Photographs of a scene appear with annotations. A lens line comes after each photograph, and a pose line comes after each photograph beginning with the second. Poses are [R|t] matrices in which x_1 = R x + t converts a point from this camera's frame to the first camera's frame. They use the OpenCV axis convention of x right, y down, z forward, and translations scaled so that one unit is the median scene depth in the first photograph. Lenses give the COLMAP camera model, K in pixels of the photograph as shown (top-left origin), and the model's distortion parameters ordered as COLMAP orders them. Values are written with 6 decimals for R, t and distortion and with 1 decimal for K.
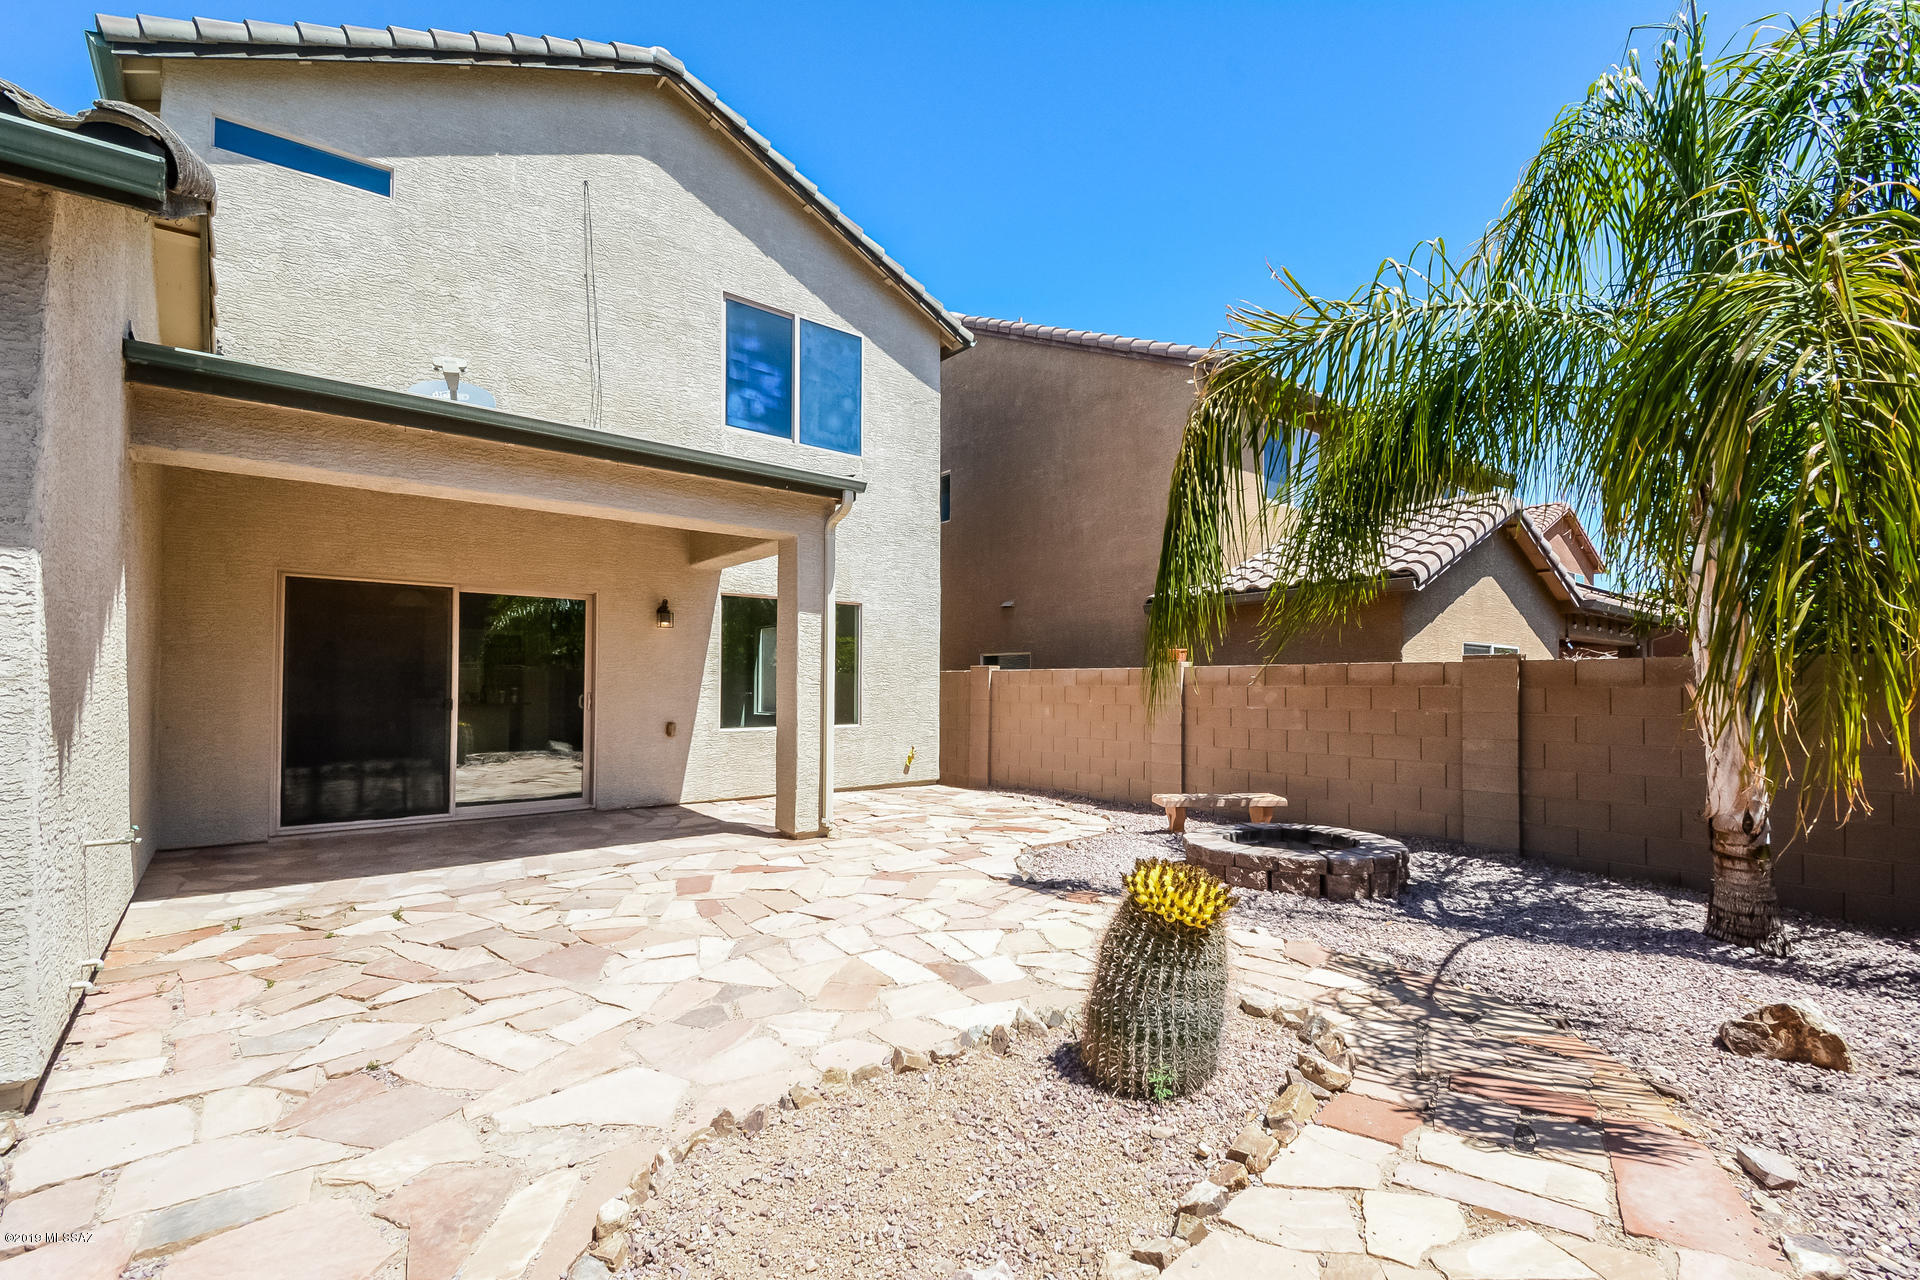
lens RADIAL K [[858.3, 0, 964.9], [0, 858.3, 660.7], [0, 0, 1]] dist [0.017121, -0.024277]
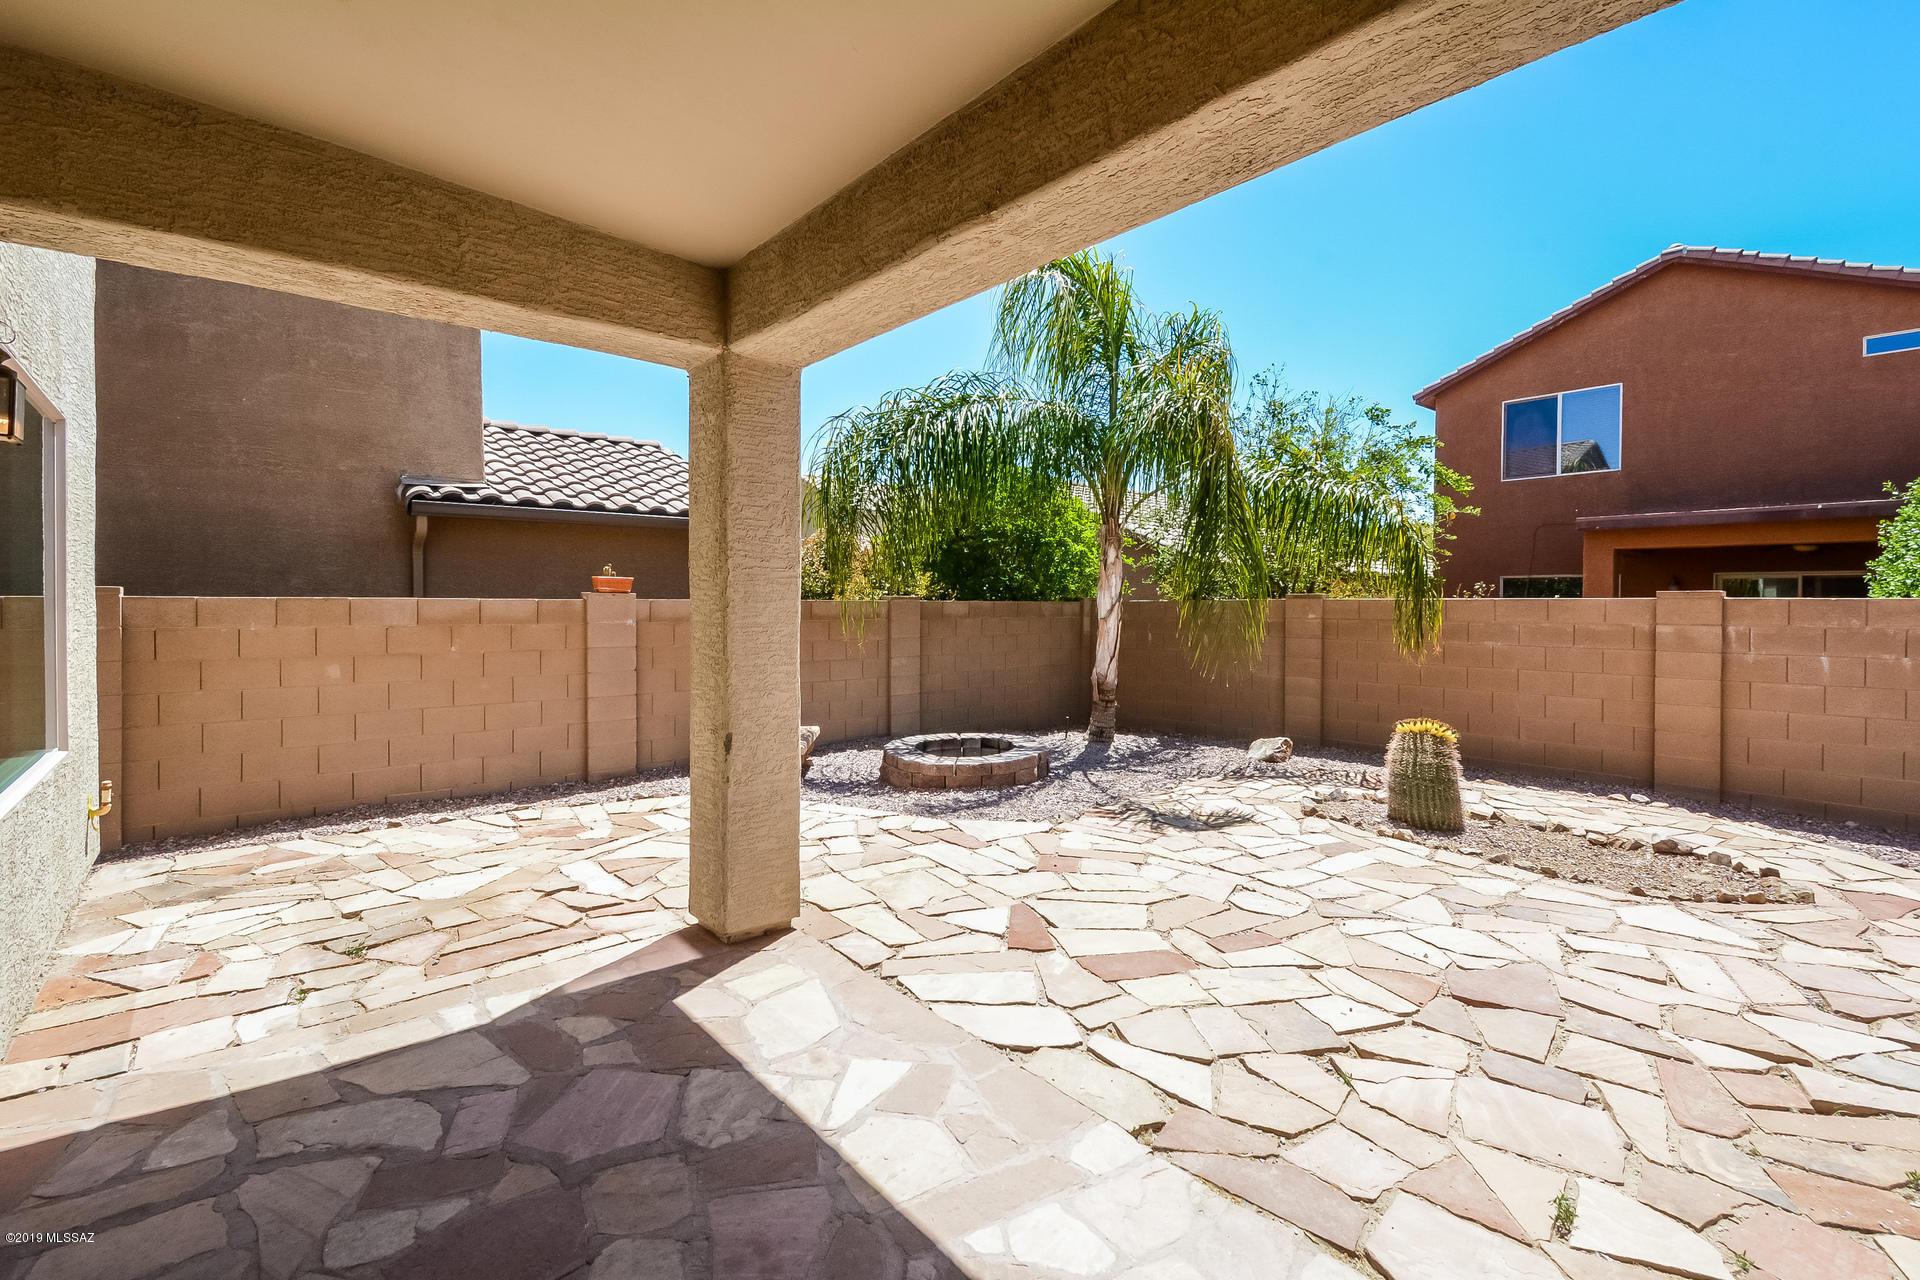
lens RADIAL K [[843.3, 0, 962.5], [0, 843.3, 656.5], [0, 0, 1]] dist [0.041856, -0.027898]
pose [[-0.015579, -0.068089, 0.997558, -0.705976], [-0.031597, 0.997214, 0.067572, -0.004385], [-0.999379, -0.030467, -0.017687, 0.873340]]
